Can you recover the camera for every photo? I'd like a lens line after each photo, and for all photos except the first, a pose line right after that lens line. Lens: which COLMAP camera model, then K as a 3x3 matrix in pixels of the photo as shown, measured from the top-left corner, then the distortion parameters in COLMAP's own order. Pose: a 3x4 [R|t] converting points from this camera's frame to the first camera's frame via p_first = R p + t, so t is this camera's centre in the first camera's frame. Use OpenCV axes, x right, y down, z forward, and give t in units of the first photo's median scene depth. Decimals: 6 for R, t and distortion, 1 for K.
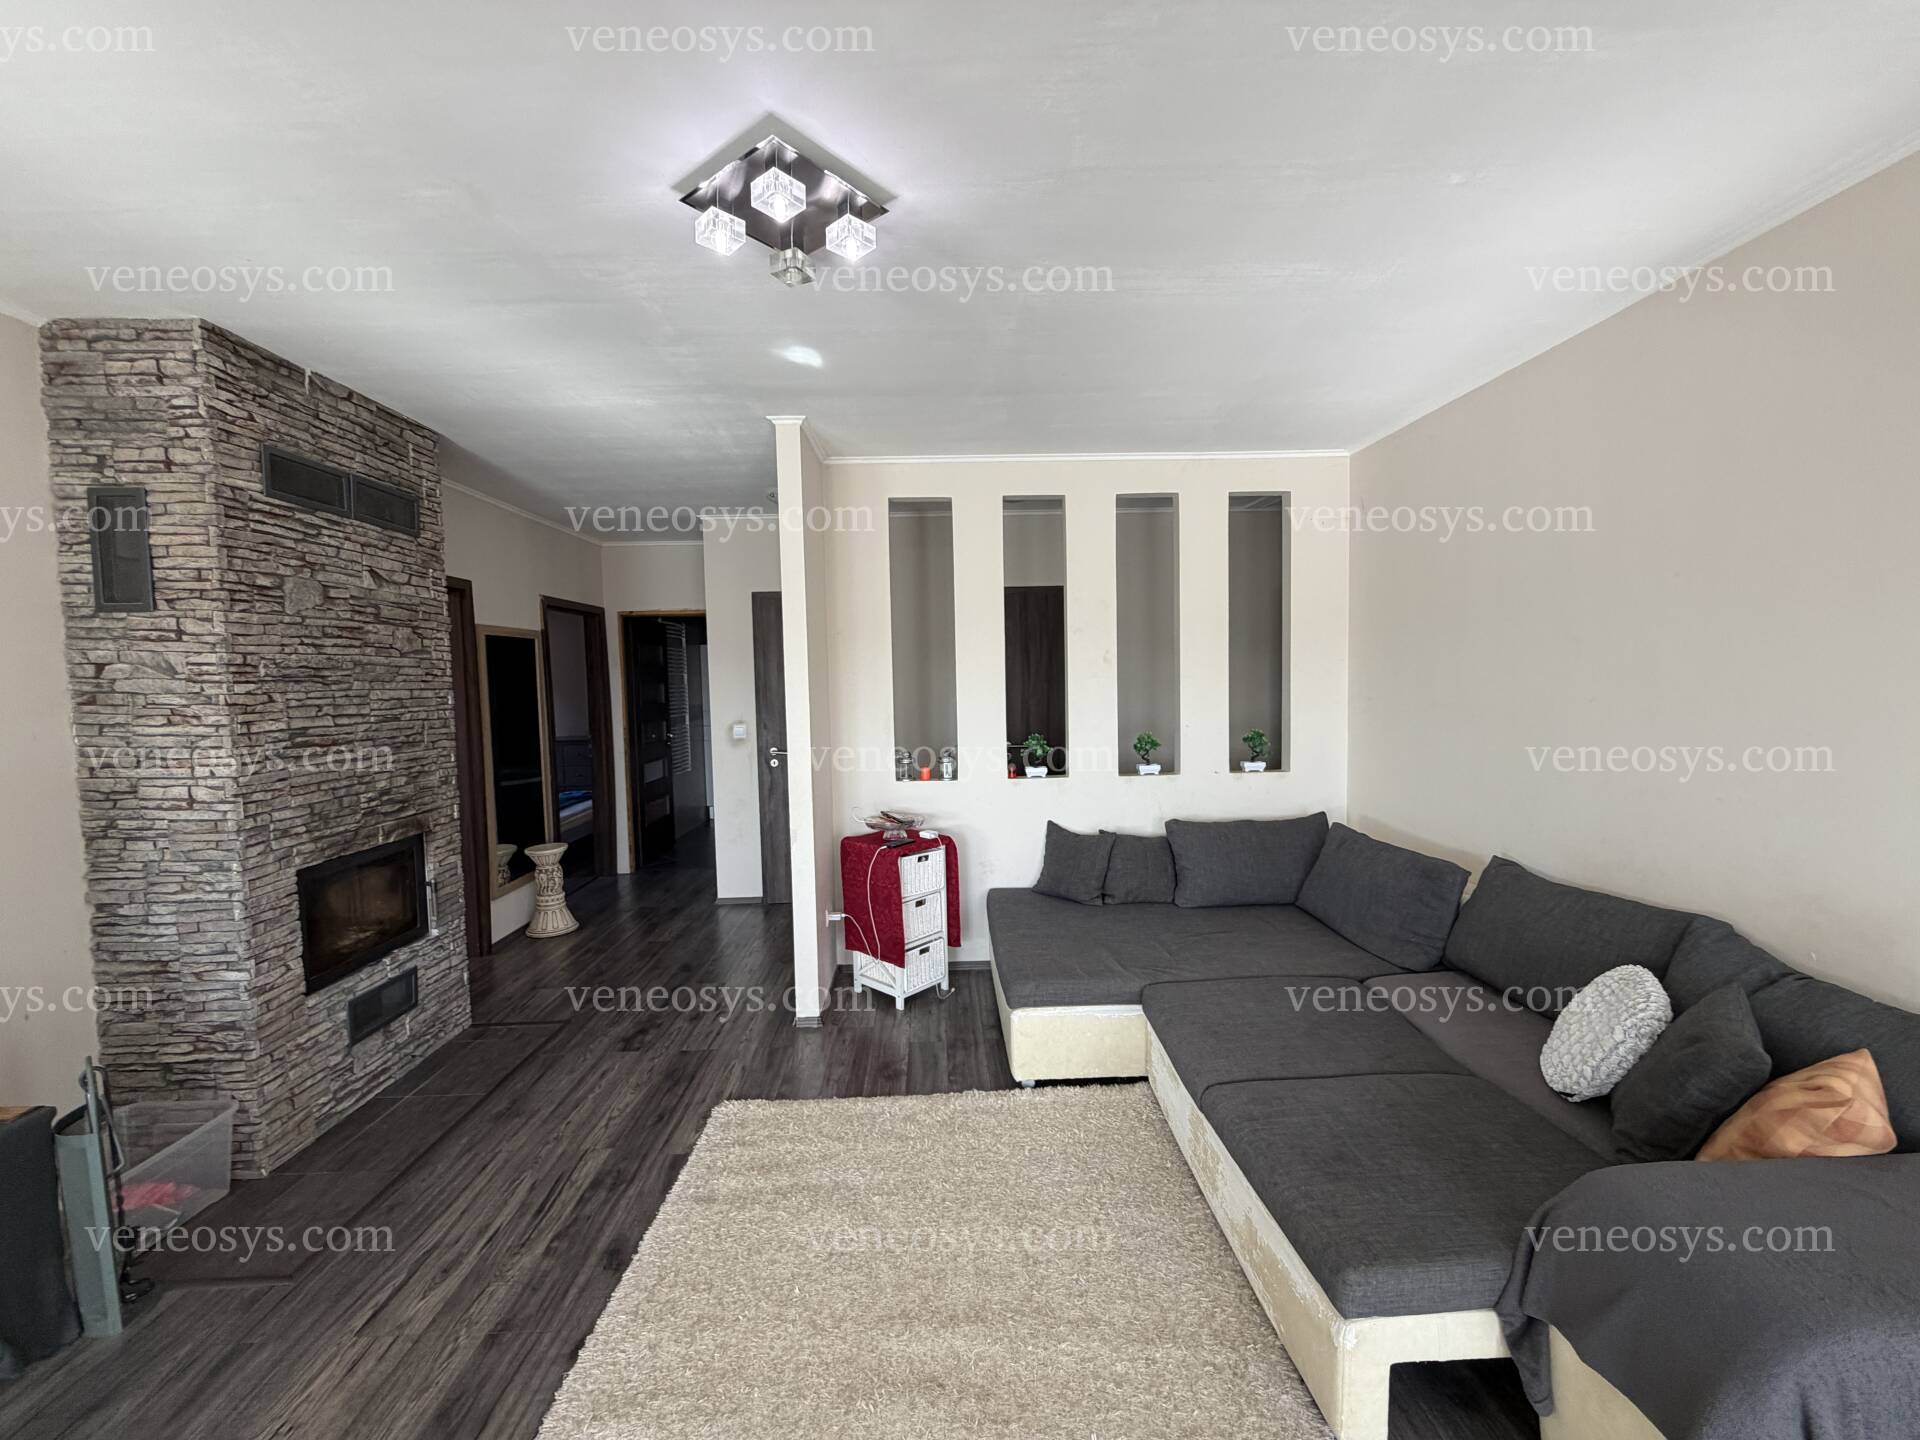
lens RADIAL K [[770.2, 0, 955.8], [0, 770.2, 717.9], [0, 0, 1]] dist [-0.000673, 0.000977]
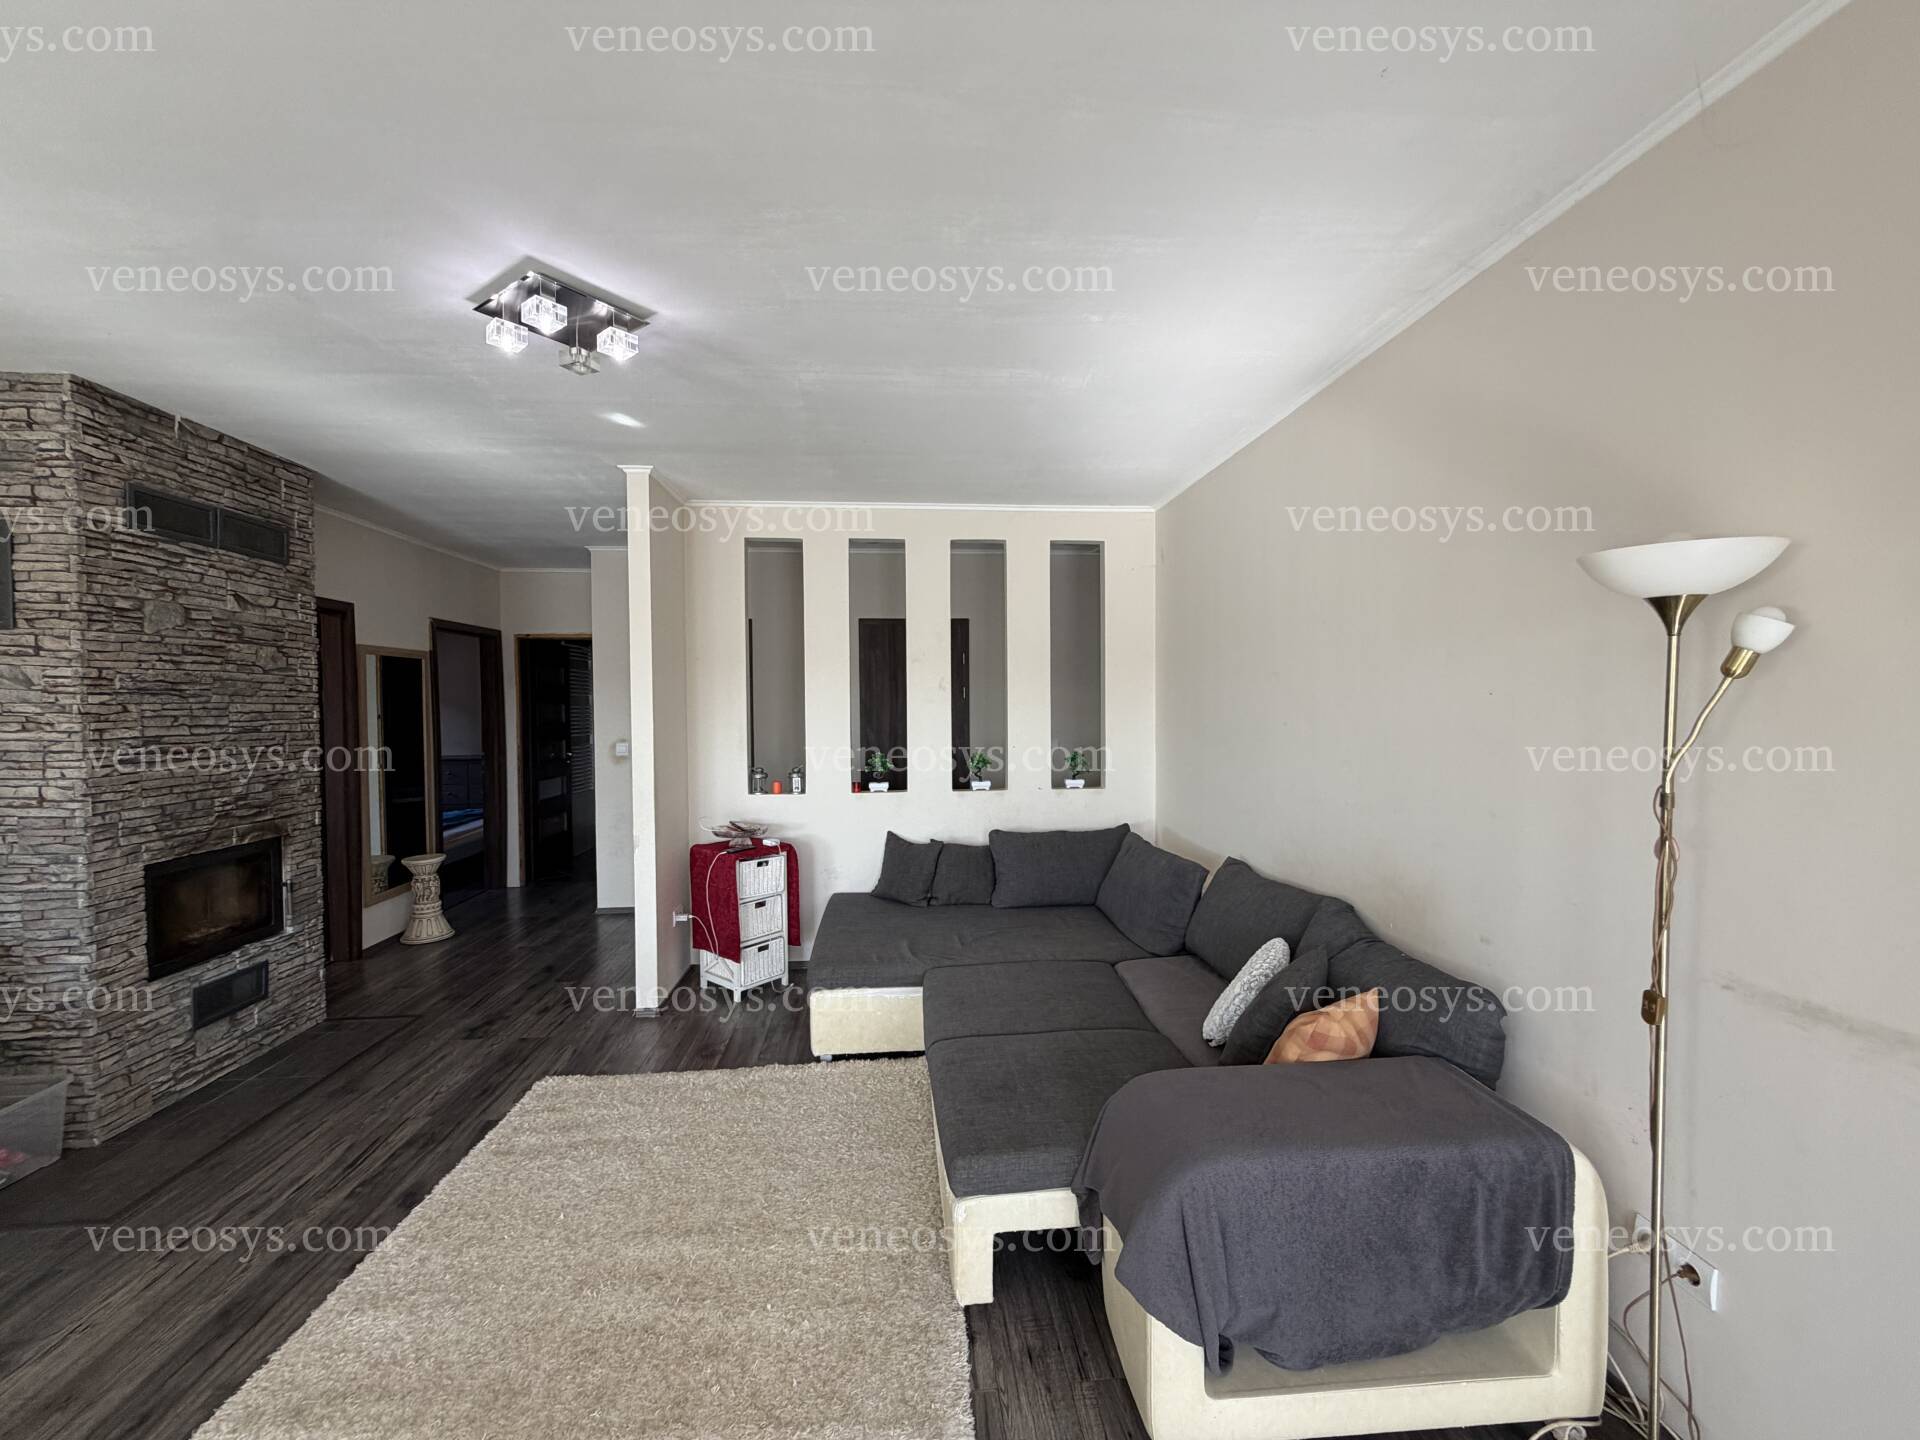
lens RADIAL K [[770.2, 0, 955.4], [0, 770.2, 718.5], [0, 0, 1]] dist [-0.000673, 0.000977]
pose [[0.998228, 0.012351, 0.058203, 0.220852], [-0.010346, 0.999347, -0.034618, 0.013567], [-0.058593, 0.033955, 0.997704, -0.163440]]
